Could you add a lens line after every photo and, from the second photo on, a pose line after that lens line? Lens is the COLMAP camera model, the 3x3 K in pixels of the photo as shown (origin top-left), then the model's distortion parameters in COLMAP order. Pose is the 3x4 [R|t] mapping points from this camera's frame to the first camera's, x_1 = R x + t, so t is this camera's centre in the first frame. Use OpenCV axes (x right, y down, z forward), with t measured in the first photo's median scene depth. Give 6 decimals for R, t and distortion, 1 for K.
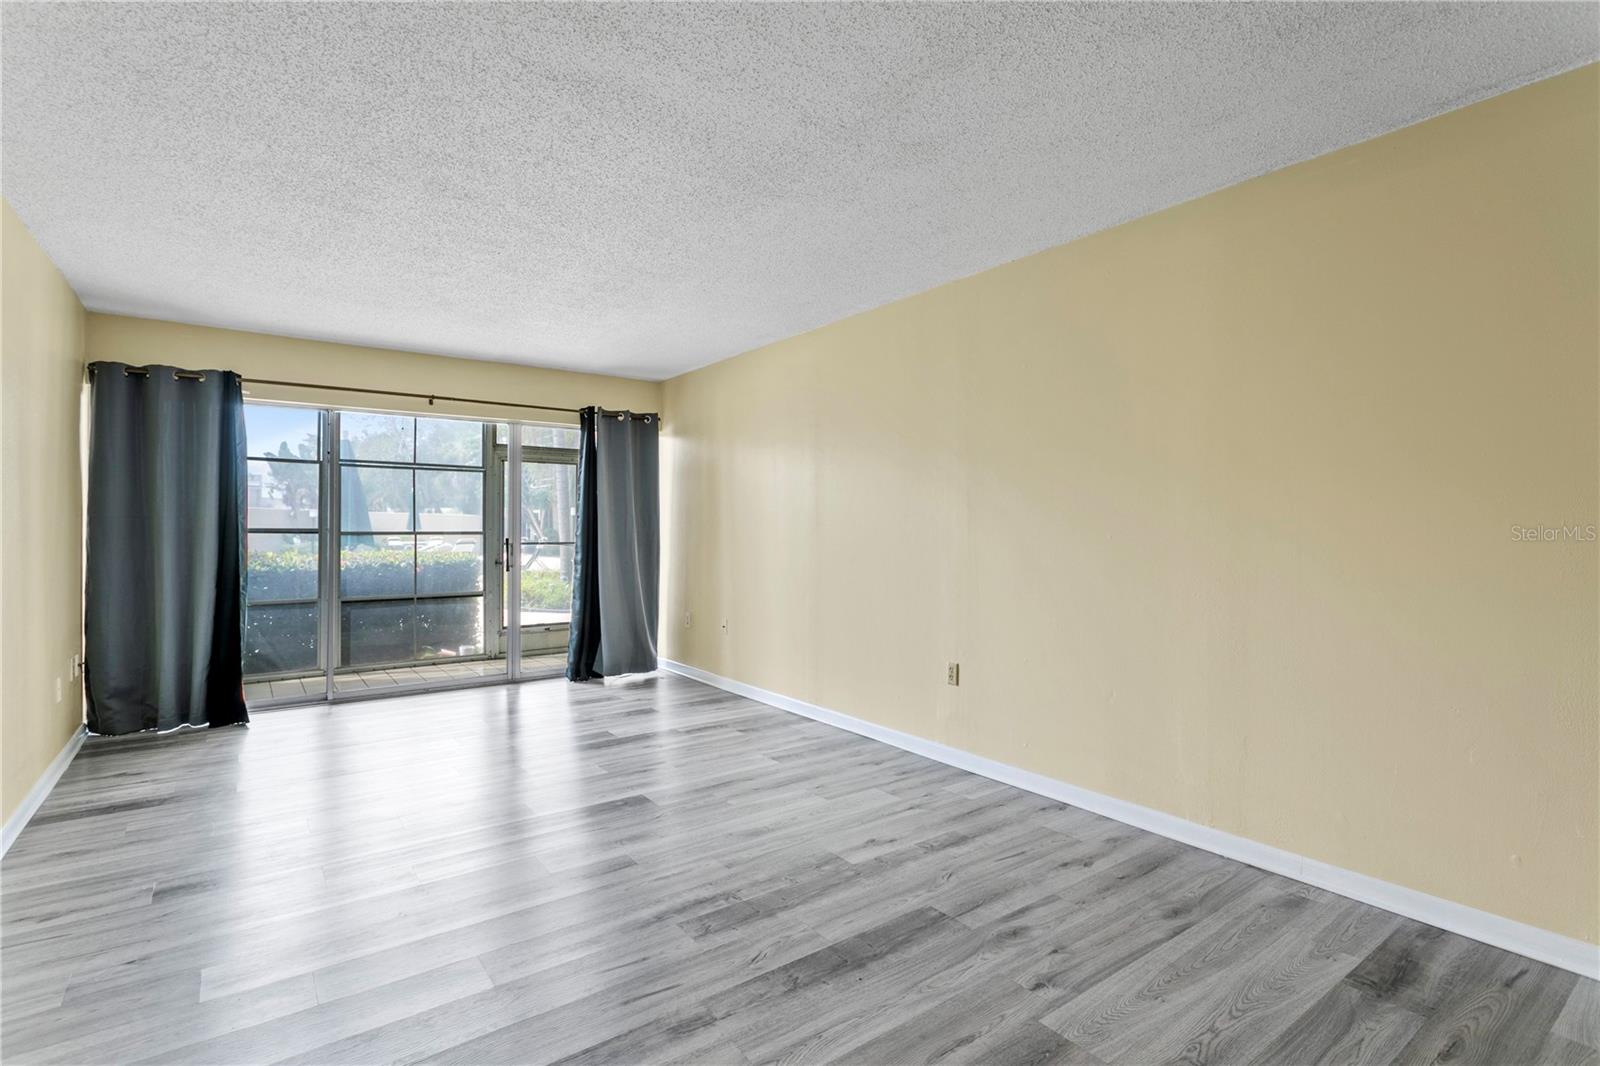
lens RADIAL K [[759.6, 0, 786.6], [0, 759.6, 524.6], [0, 0, 1]] dist [0.001274, 0.001676]
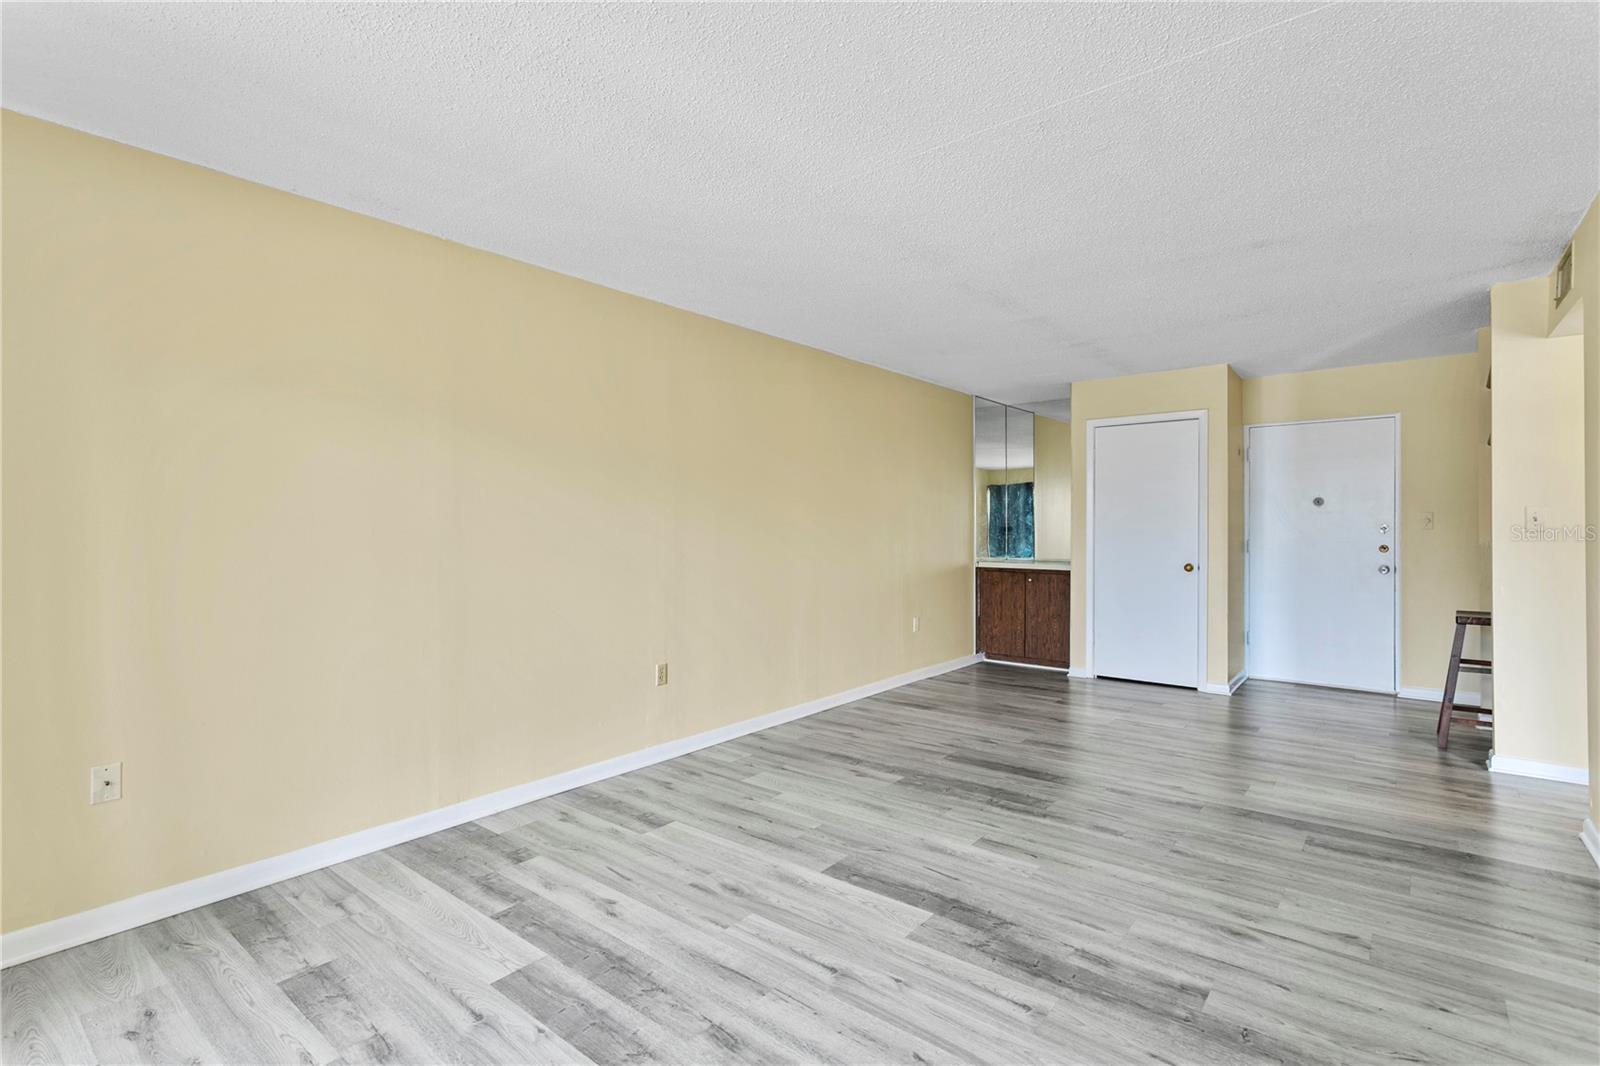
lens RADIAL K [[759.6, 0, 786.6], [0, 759.6, 524.6], [0, 0, 1]] dist [0.001274, 0.001676]
pose [[-0.250025, 0.004669, 0.968228, -0.757678], [0.001134, 0.999989, -0.004529, -0.006875], [-0.968239, -0.000035, -0.250027, 0.975057]]
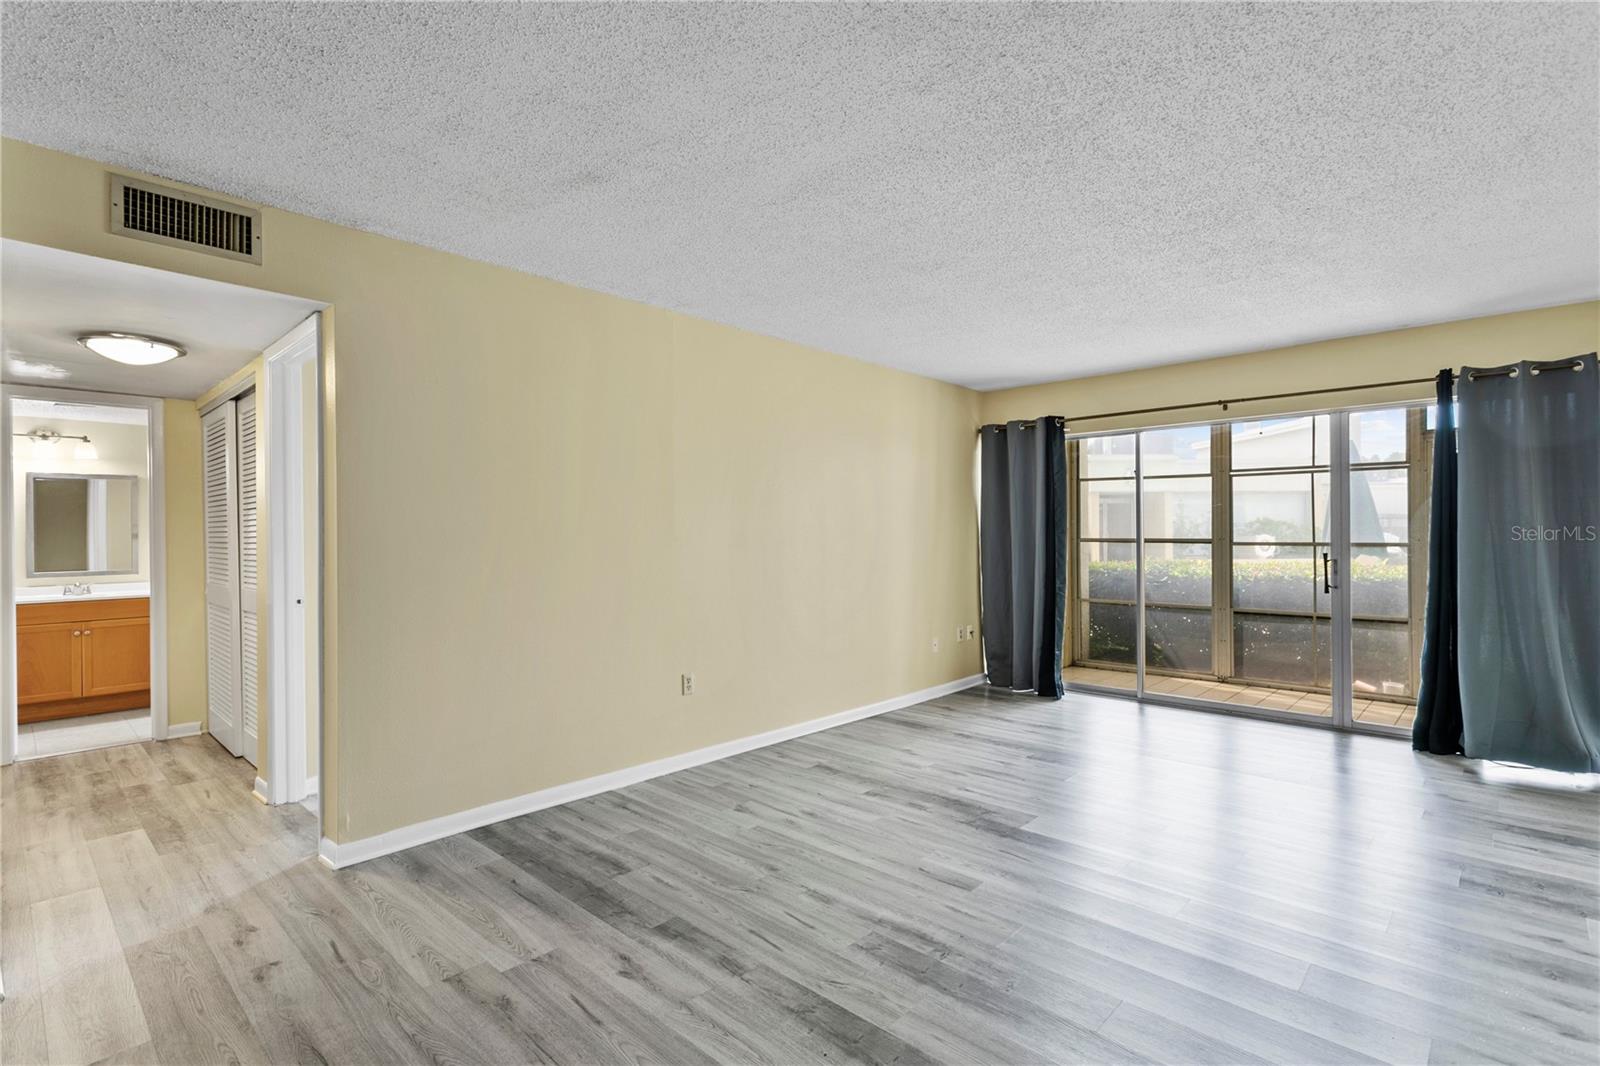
lens RADIAL K [[759.4, 0, 784.6], [0, 759.4, 533.2], [0, 0, 1]] dist [0.000658, 0.001489]
pose [[0.175740, -0.002297, -0.984434, 0.459749], [0.011236, 0.999937, -0.000327, -0.013609], [0.984373, -0.011003, 0.175754, 0.371149]]
